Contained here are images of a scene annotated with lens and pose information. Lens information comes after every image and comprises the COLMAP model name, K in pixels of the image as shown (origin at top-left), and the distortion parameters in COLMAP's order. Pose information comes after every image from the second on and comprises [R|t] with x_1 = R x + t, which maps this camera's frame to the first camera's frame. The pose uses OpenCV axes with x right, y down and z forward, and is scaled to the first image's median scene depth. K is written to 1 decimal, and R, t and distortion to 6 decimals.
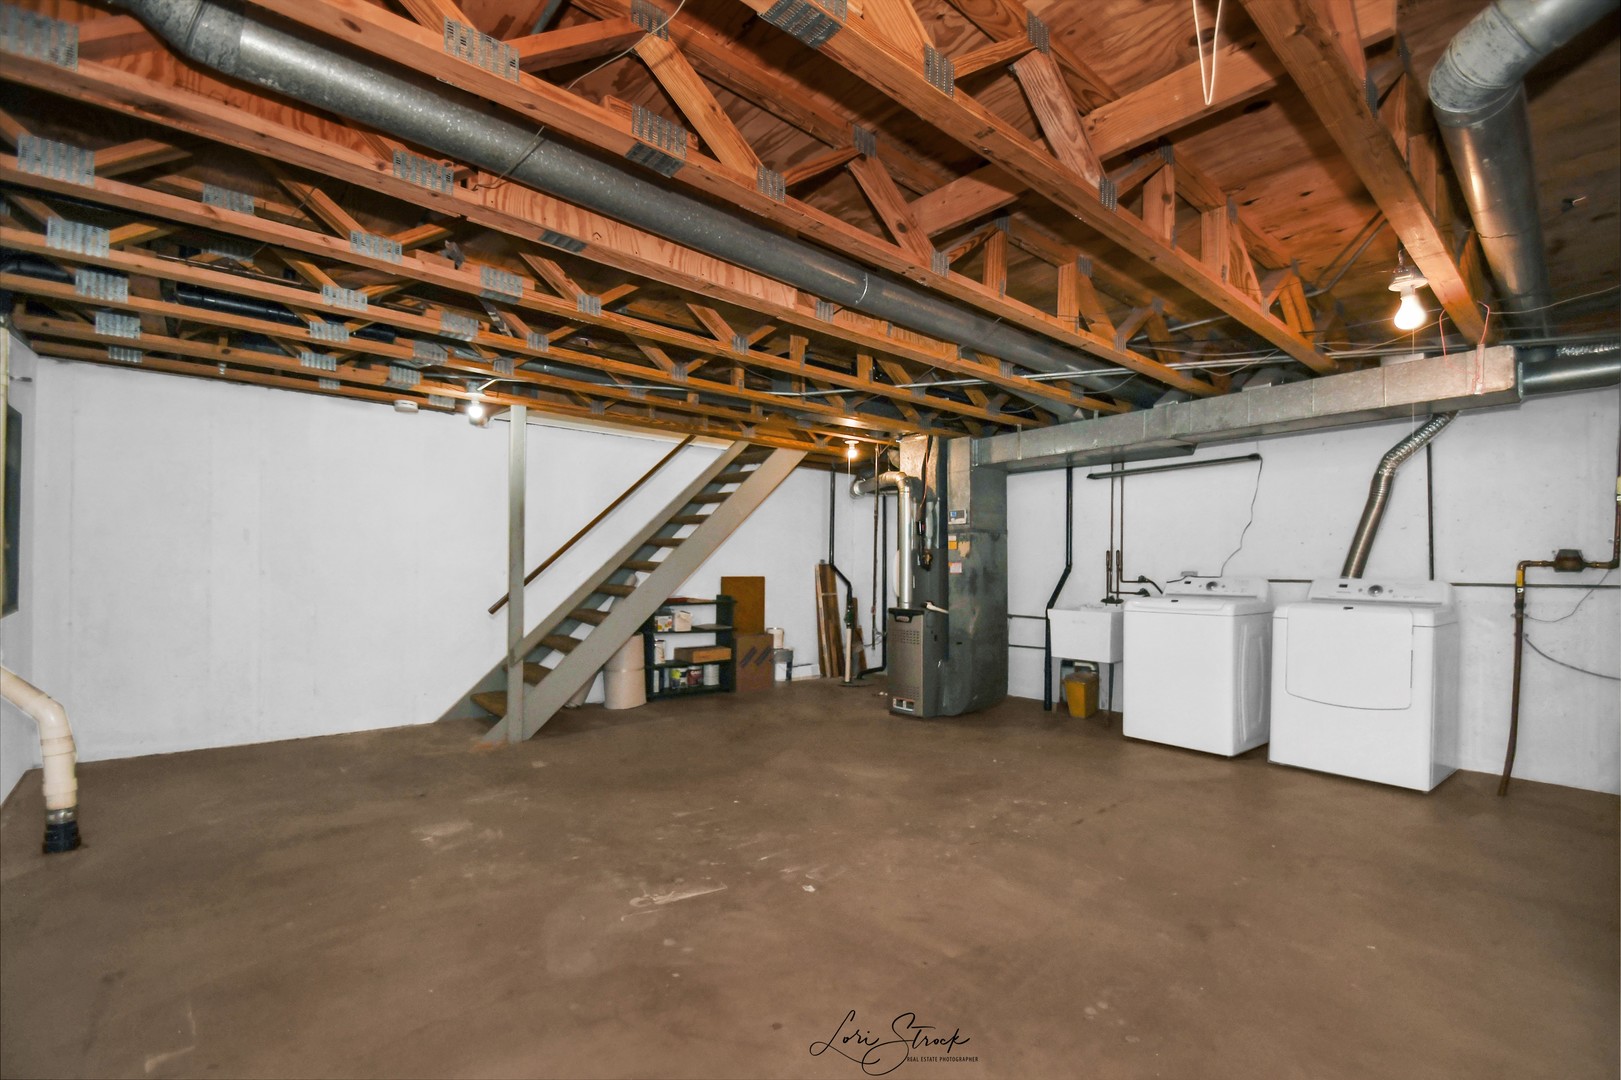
lens RADIAL K [[684.8, 0, 815.8], [0, 684.8, 559.3], [0, 0, 1]] dist [-0.000486, -0.000045]
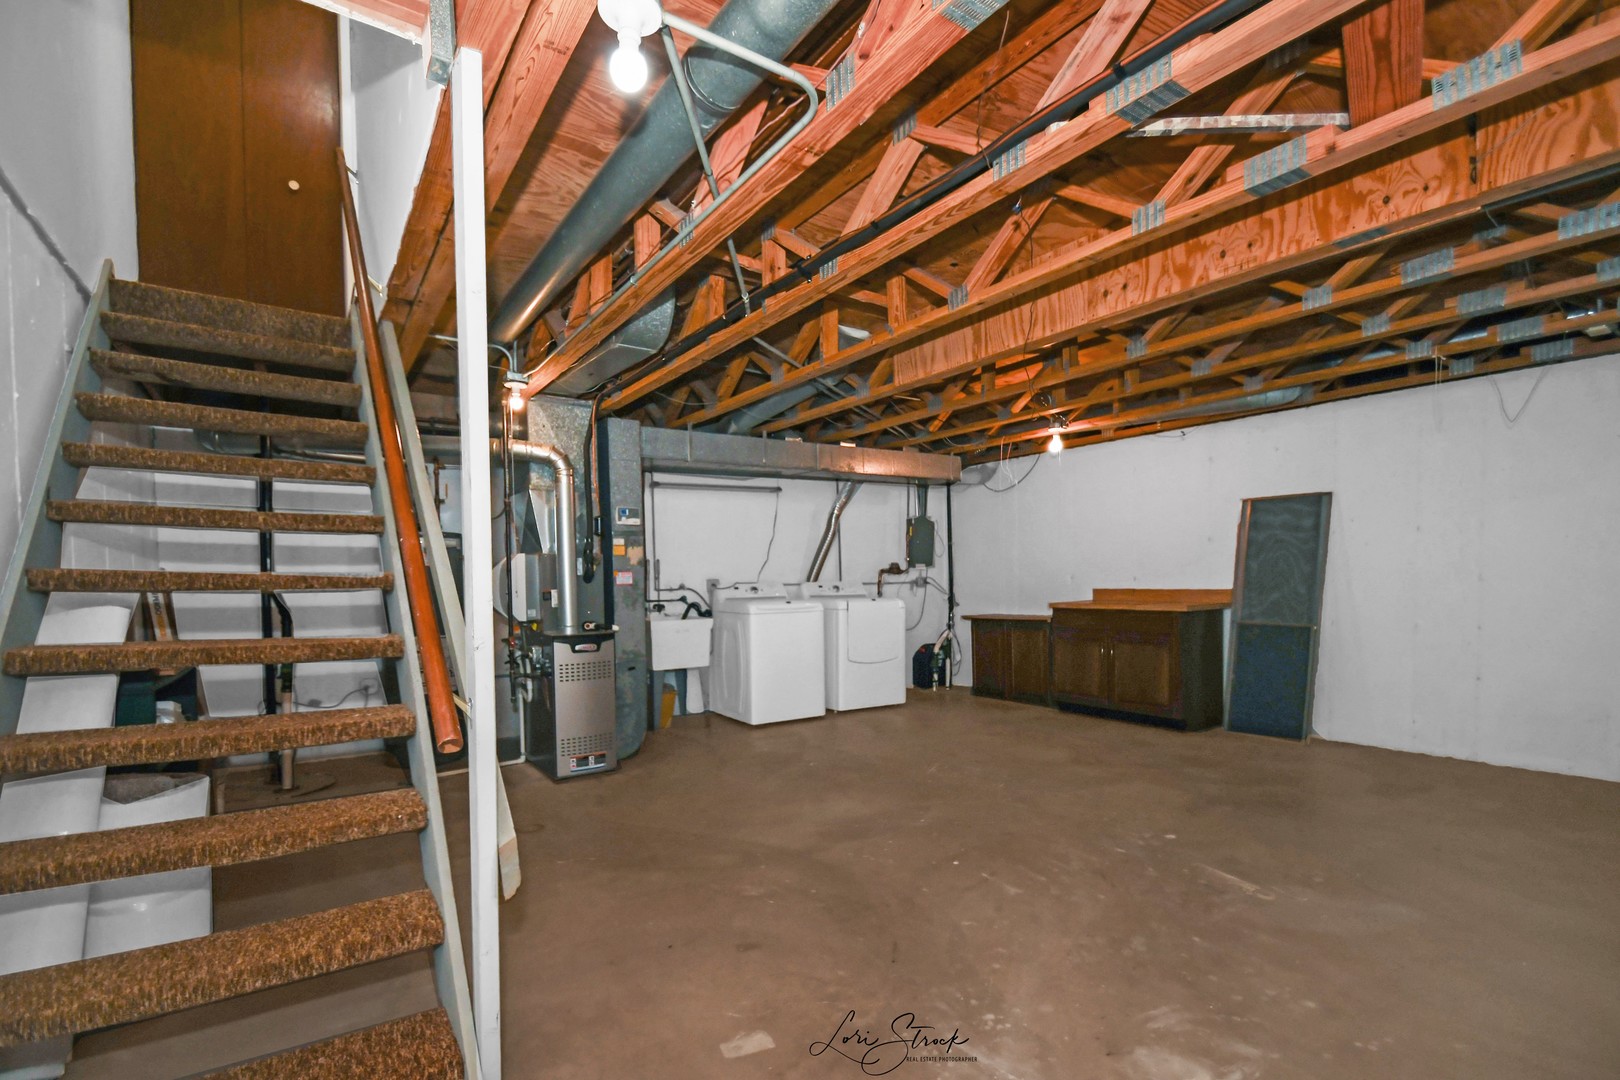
lens RADIAL K [[717.0, 0, 806.9], [0, 717.0, 581.3], [0, 0, 1]] dist [0.016898, -0.014404]
pose [[0.140282, -0.016122, 0.989980, -0.823449], [-0.001004, 0.999865, 0.016425, 0.002782], [-0.990111, -0.003298, 0.140246, 0.883450]]
